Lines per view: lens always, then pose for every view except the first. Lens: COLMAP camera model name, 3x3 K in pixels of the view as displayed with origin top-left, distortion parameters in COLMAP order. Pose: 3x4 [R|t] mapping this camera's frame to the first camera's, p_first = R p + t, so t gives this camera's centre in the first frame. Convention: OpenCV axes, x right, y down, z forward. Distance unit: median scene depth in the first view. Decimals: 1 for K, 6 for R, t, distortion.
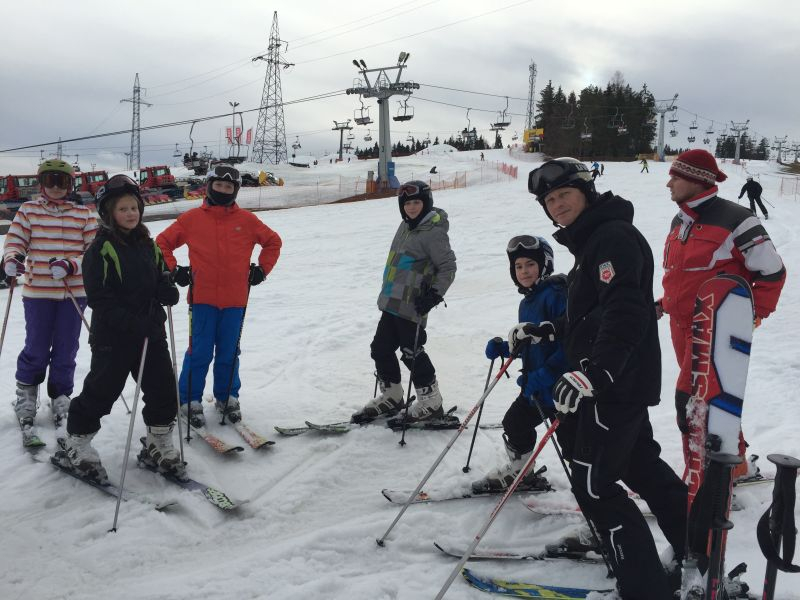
lens RADIAL K [[692.0, 0, 400.0], [0, 692.0, 300.0], [0, 0, 1]] dist [0.006242, -0.002758]
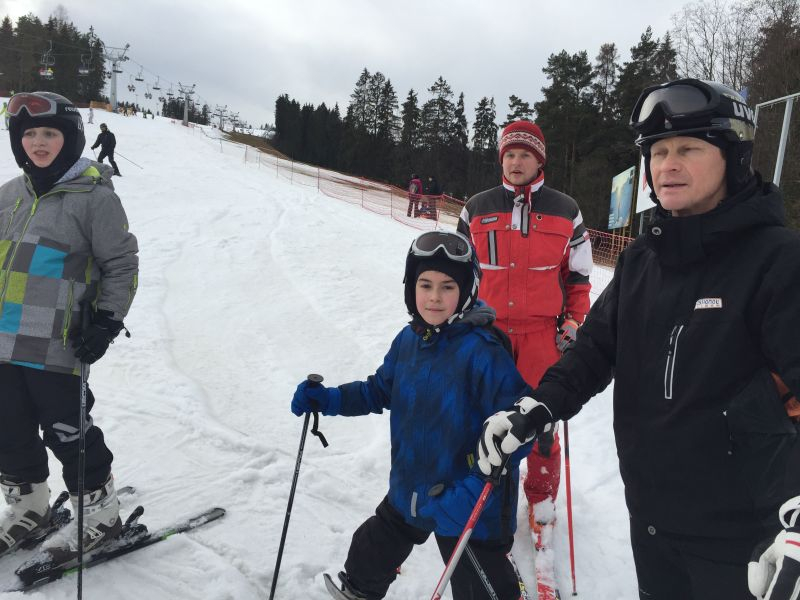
lens RADIAL K [[692.0, 0, 400.0], [0, 692.0, 300.0], [0, 0, 1]] dist [0.006242, -0.002758]
pose [[0.718074, -0.054287, 0.693846, -0.155328], [0.011170, 0.997724, 0.066502, -0.053405], [-0.695877, -0.040003, 0.717046, 0.448527]]
